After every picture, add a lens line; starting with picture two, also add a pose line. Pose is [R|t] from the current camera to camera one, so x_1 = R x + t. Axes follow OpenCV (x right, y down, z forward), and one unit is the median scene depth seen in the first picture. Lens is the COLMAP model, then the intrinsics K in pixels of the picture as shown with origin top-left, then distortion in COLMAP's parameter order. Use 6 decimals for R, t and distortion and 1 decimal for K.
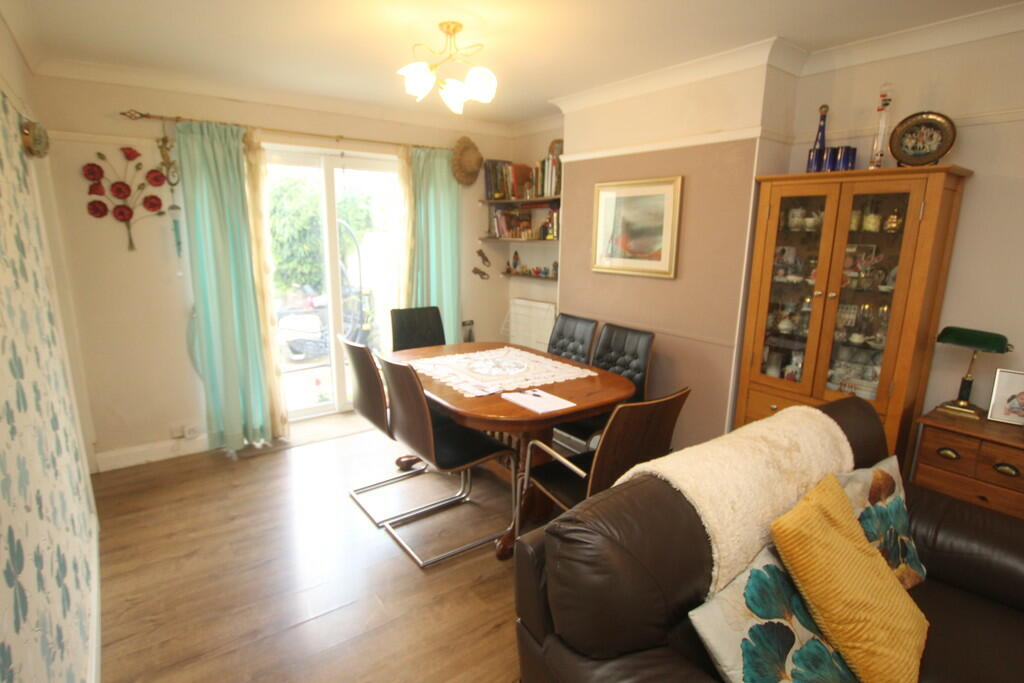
lens RADIAL K [[523.6, 0, 515.8], [0, 523.6, 347.7], [0, 0, 1]] dist [-0.026056, 0.000458]
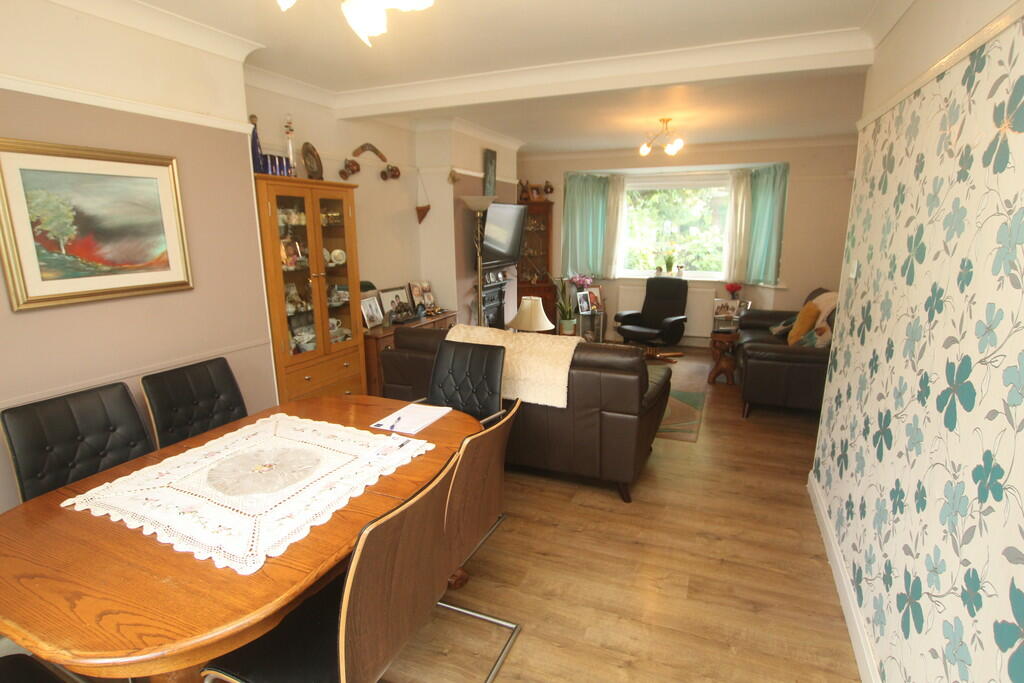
lens RADIAL K [[523.6, 0, 515.8], [0, 523.6, 347.7], [0, 0, 1]] dist [-0.026056, 0.000458]
pose [[-0.503749, -0.209179, 0.838142, -0.692962], [0.183047, 0.922360, 0.340214, -0.254605], [-0.844234, 0.324802, -0.426348, 1.066549]]
